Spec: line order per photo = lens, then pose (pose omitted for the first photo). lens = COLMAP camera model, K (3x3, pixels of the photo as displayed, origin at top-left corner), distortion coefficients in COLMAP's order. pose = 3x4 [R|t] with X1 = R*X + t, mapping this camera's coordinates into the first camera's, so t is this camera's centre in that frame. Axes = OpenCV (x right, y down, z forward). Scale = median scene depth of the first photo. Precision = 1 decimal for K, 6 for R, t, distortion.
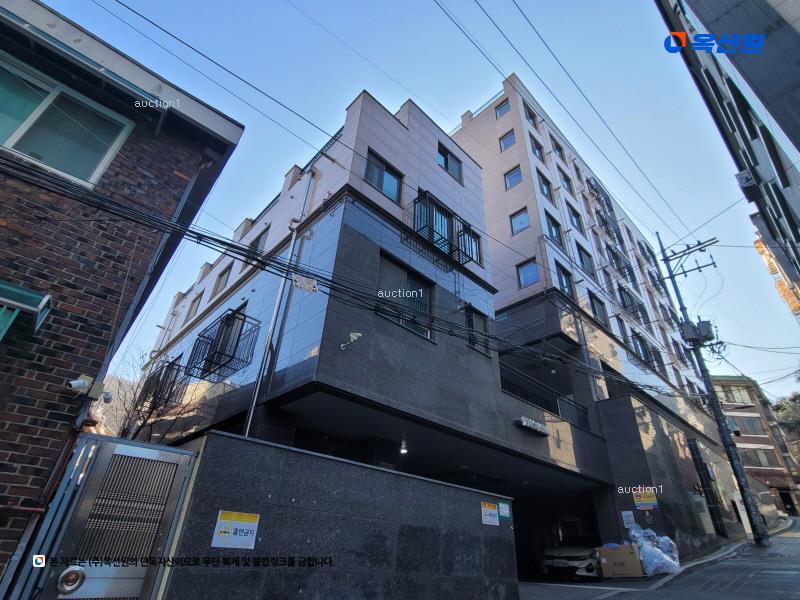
lens RADIAL K [[400.9, 0, 400.0], [0, 400.9, 300.0], [0, 0, 1]] dist [-0.010372, -0.001021]
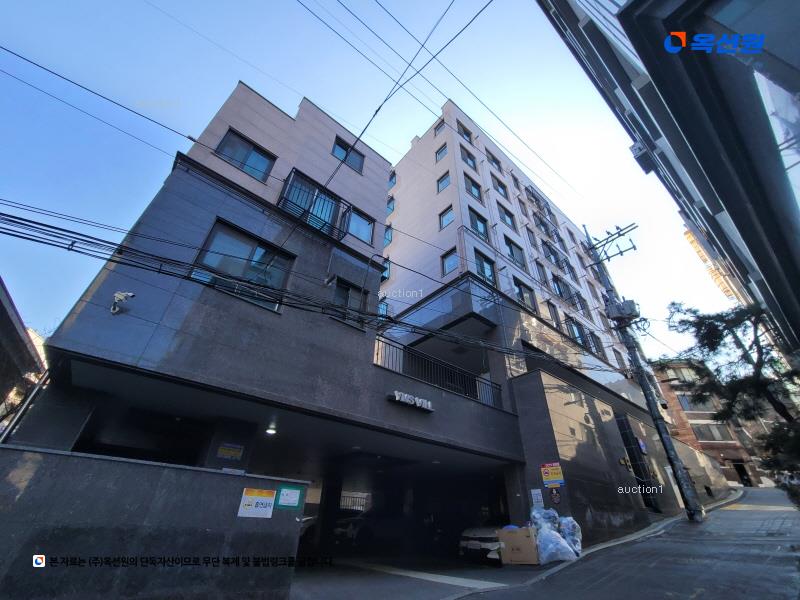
lens RADIAL K [[321.6, 0, 400.0], [0, 321.6, 300.0], [0, 0, 1]] dist [-0.008128, 0.000054]
pose [[0.997798, -0.050561, -0.042928, 0.224679], [0.048556, 0.997736, -0.046535, 0.069803], [0.045184, 0.044348, 0.997994, 0.142989]]
